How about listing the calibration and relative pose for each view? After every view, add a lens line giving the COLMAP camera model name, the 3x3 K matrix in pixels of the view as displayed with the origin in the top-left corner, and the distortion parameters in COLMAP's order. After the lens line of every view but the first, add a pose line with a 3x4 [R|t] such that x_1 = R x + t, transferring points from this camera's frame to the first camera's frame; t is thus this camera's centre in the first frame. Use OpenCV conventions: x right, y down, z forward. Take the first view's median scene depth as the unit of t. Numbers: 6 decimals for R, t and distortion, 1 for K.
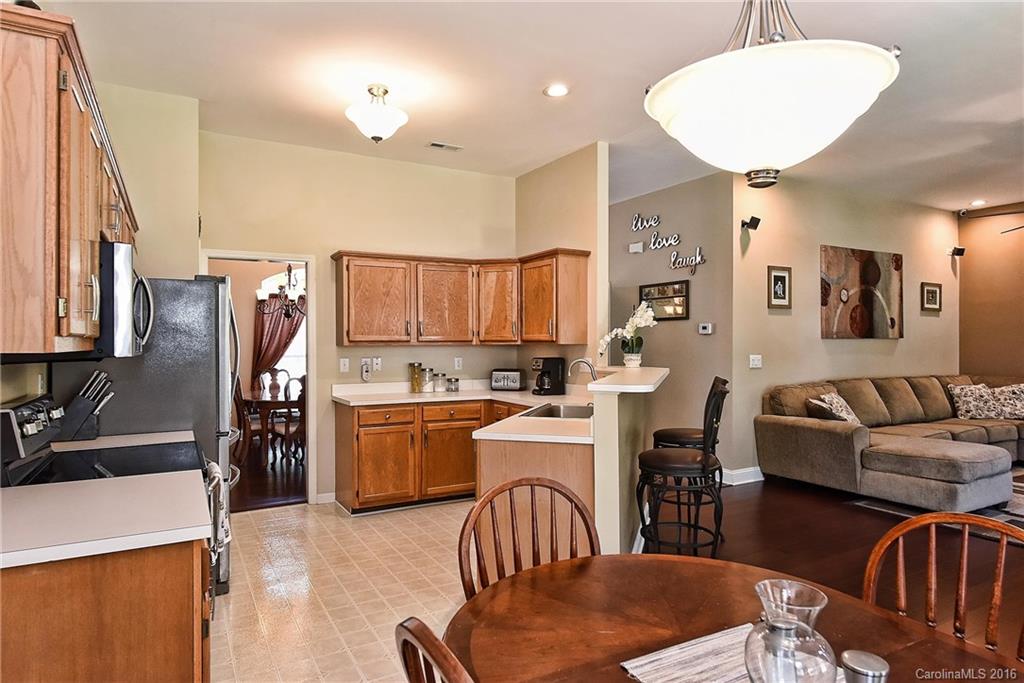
lens RADIAL K [[600.8, 0, 512.0], [0, 600.8, 341.5], [0, 0, 1]] dist [0.002310, 0.000705]
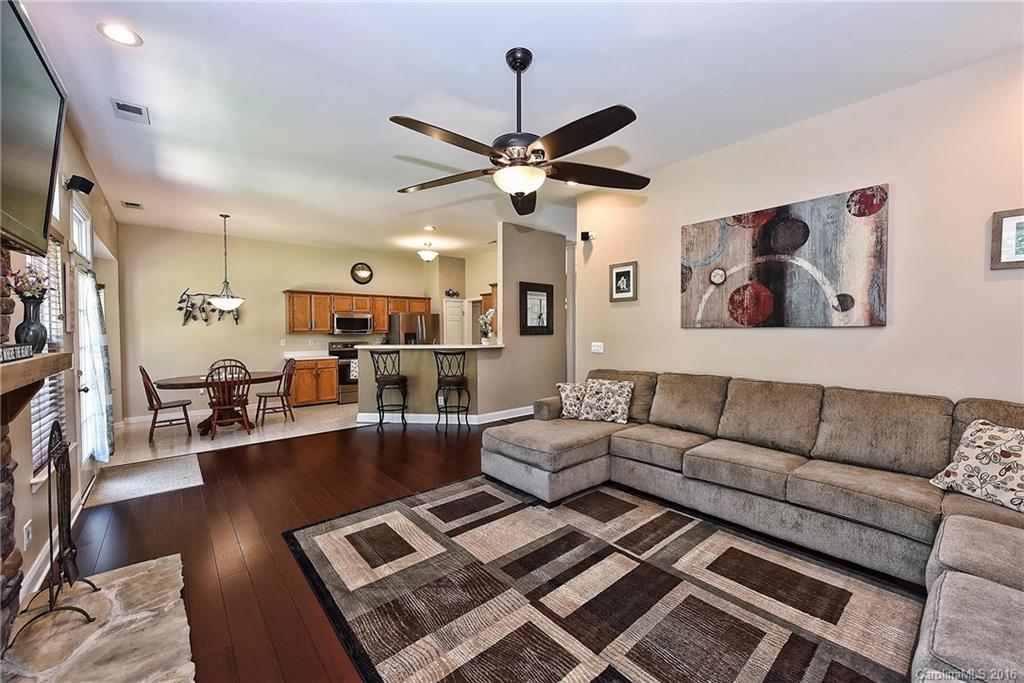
lens RADIAL K [[403.7, 0, 513.4], [0, 403.7, 340.7], [0, 0, 1]] dist [0.001172, -0.000238]
pose [[0.190891, 0.027989, -0.981212, 1.222977], [0.004540, 0.999558, 0.029395, -0.005443], [0.981601, -0.010066, 0.190680, 0.709370]]
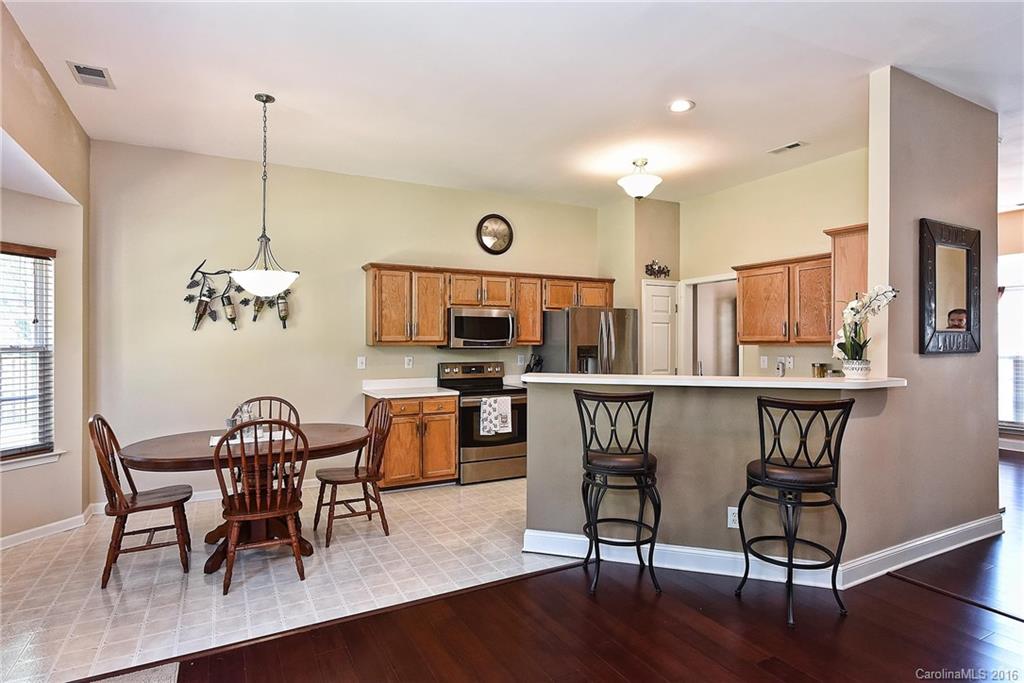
lens RADIAL K [[545.9, 0, 512.0], [0, 545.9, 341.5], [0, 0, 1]] dist [0.003989, 0.000743]
pose [[-0.017979, 0.003098, -0.999834, 0.728779], [0.000855, 0.999995, 0.003083, -0.003885], [0.999838, -0.000800, -0.017981, 0.501004]]
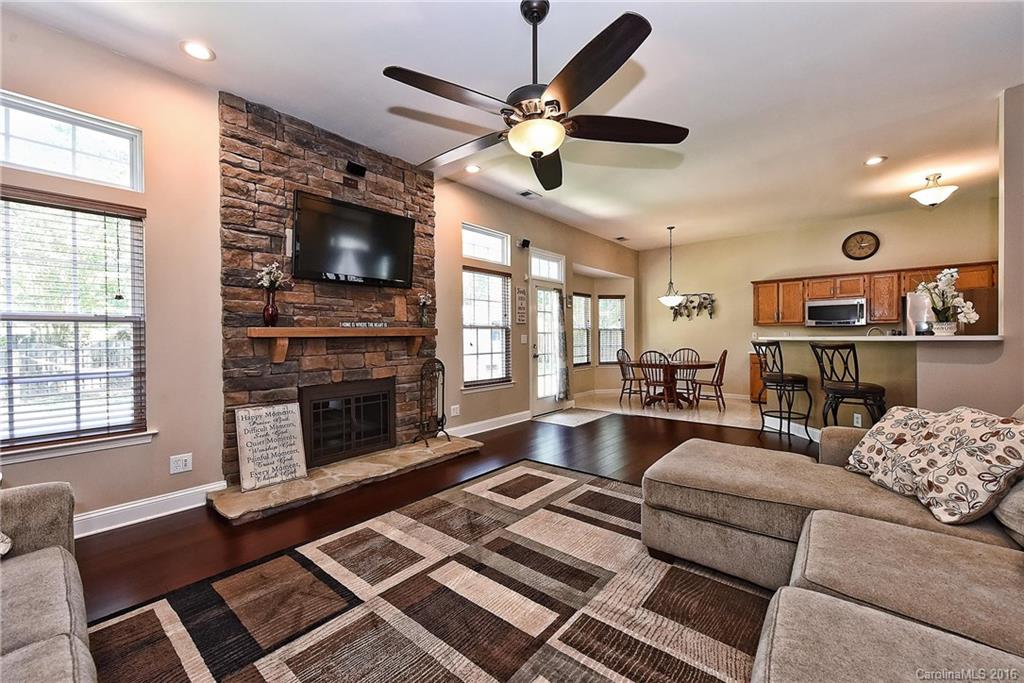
lens RADIAL K [[403.7, 0, 513.4], [0, 403.7, 340.7], [0, 0, 1]] dist [0.001172, -0.000238]
pose [[-0.937800, 0.016001, -0.346808, 0.953389], [0.013065, 0.999856, 0.010804, 0.028668], [0.346931, 0.005601, -0.937874, 1.171291]]
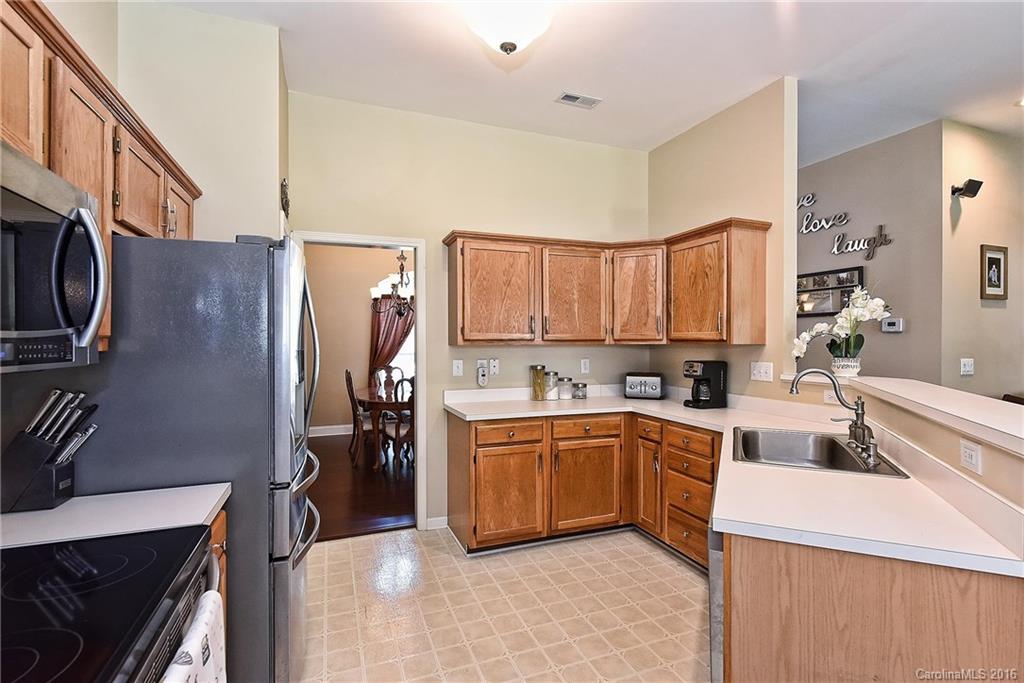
lens RADIAL K [[474.3, 0, 512.0], [0, 474.3, 341.5], [0, 0, 1]] dist [-0.001441, -0.000300]
pose [[0.989839, 0.002094, -0.142179, -0.098779], [-0.001722, 0.999995, 0.002744, -0.000240], [0.142184, -0.002472, 0.989837, 0.317825]]
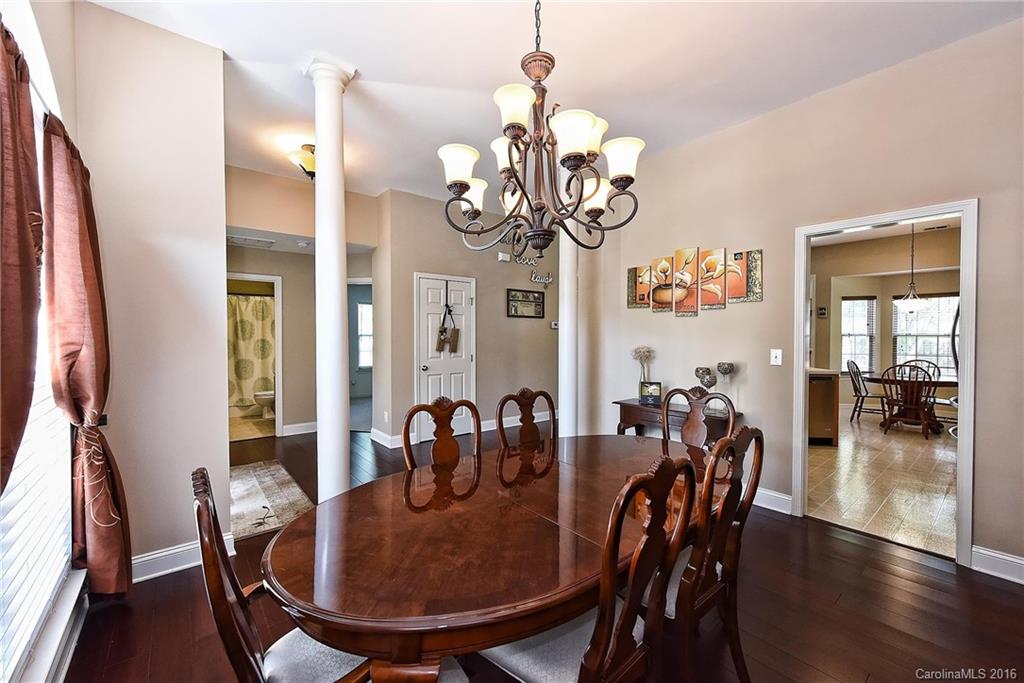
lens RADIAL K [[403.7, 0, 513.4], [0, 403.7, 340.7], [0, 0, 1]] dist [0.001172, -0.000238]
pose [[-0.176018, -0.015352, 0.984267, -0.755105], [-0.001295, 0.999881, 0.015364, 0.004047], [-0.984386, 0.001430, -0.176017, 1.378113]]
